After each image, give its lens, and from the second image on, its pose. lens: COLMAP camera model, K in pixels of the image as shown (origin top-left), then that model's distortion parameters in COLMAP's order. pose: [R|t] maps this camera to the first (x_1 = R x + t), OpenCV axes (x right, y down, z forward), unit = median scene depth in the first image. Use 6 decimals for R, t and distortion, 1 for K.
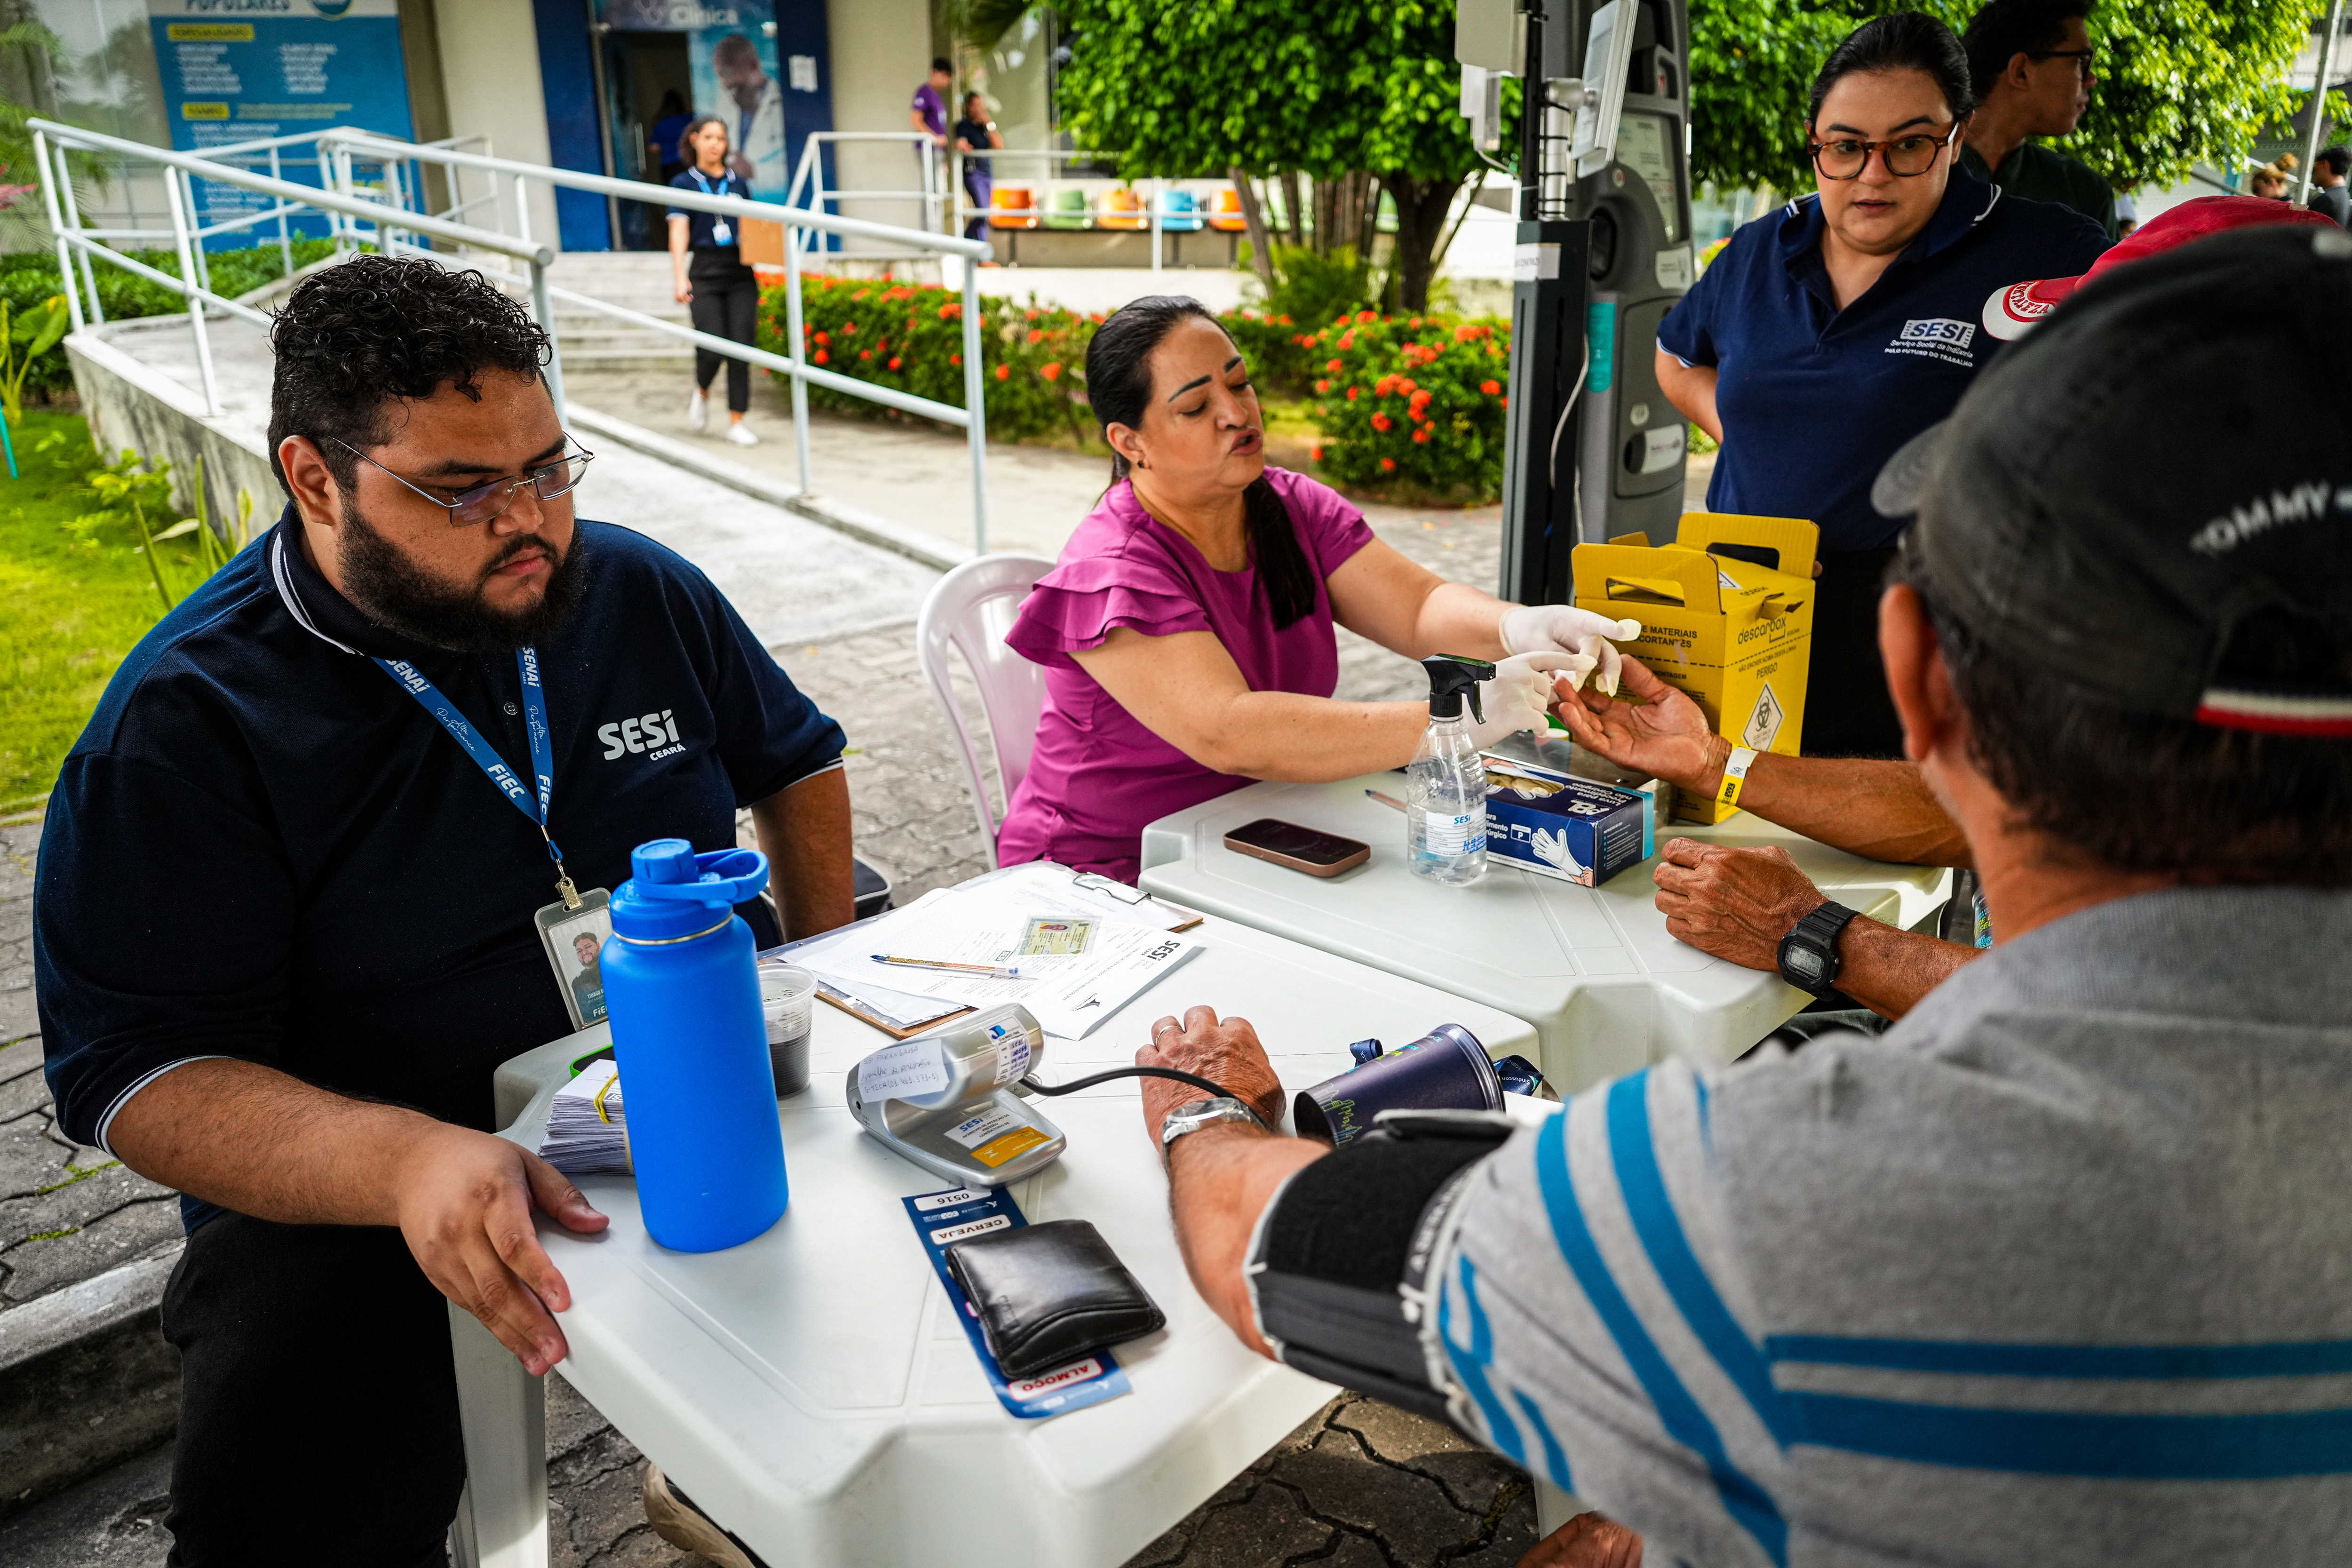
lens RADIAL K [[1559.3, 0, 1170.1], [0, 1559.3, 798.7], [0, 0, 1]] dist [-0.001754, -0.000224]
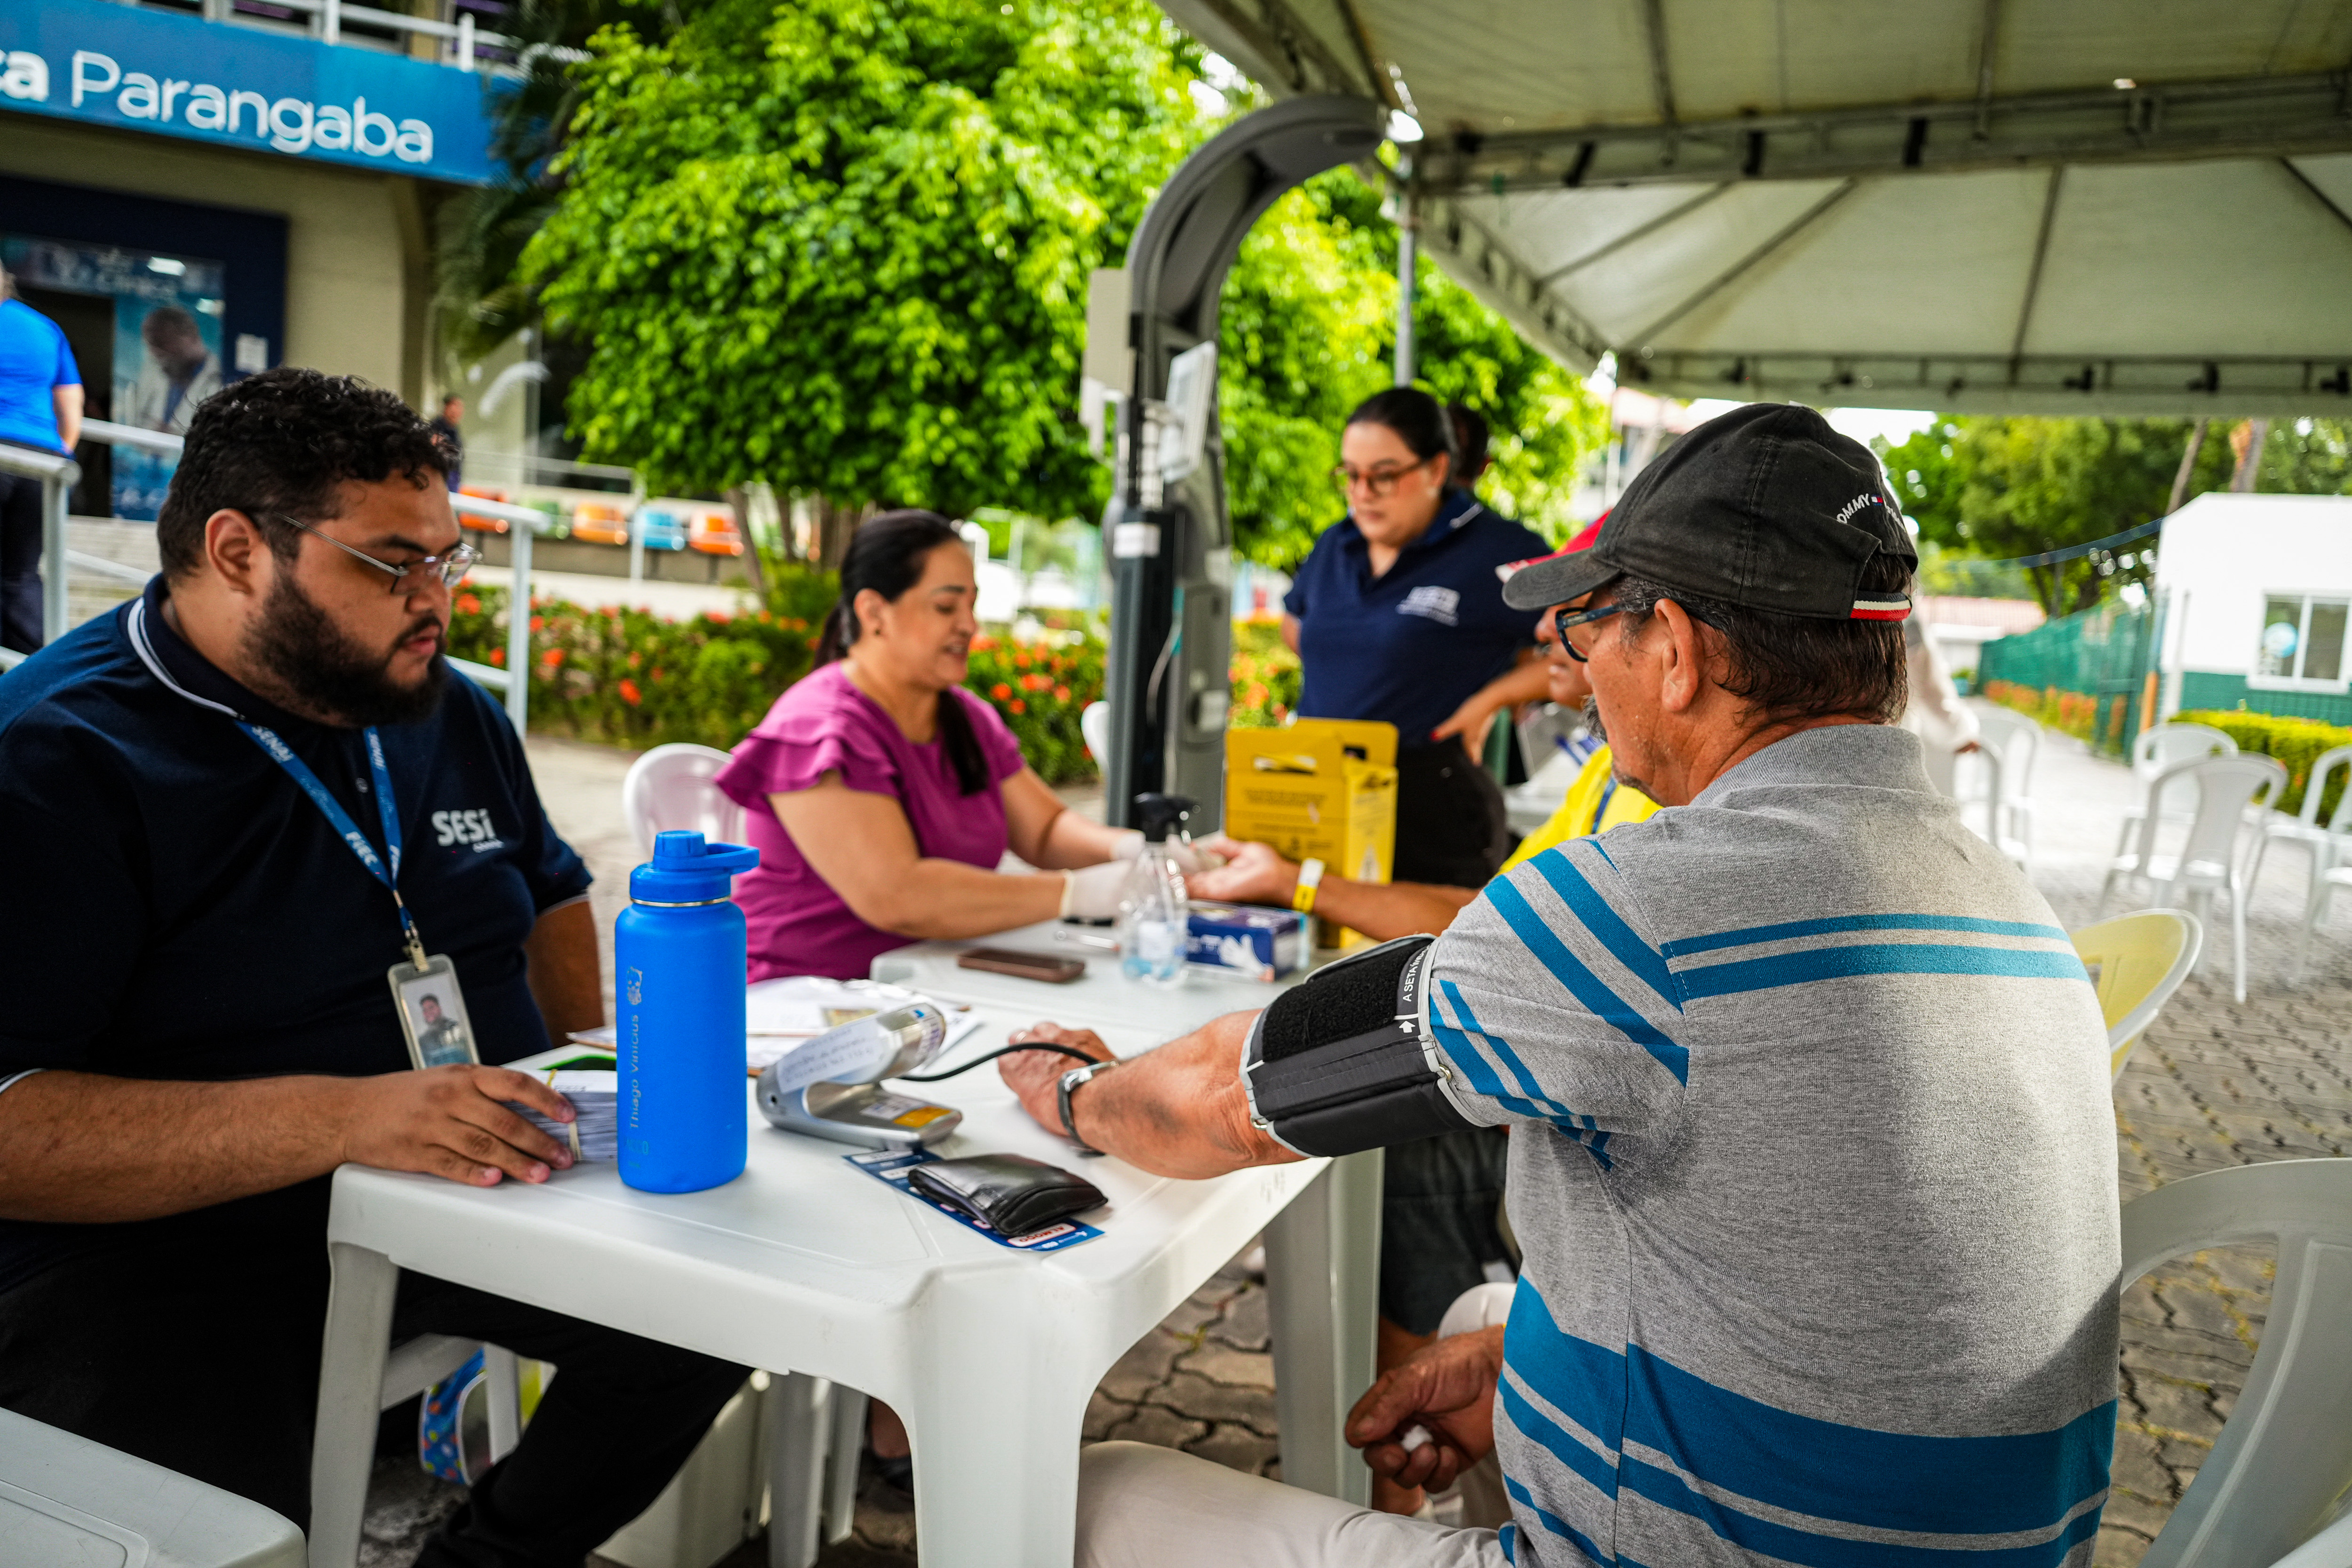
lens RADIAL K [[1559.3, 0, 1189.8], [0, 1559.3, 766.2], [0, 0, 1]] dist [-0.001754, -0.000224]
pose [[0.935678, 0.043209, 0.350201, -0.151191], [0.038578, 0.973998, -0.223249, 0.105978], [-0.350741, 0.222399, 0.909681, -0.093687]]
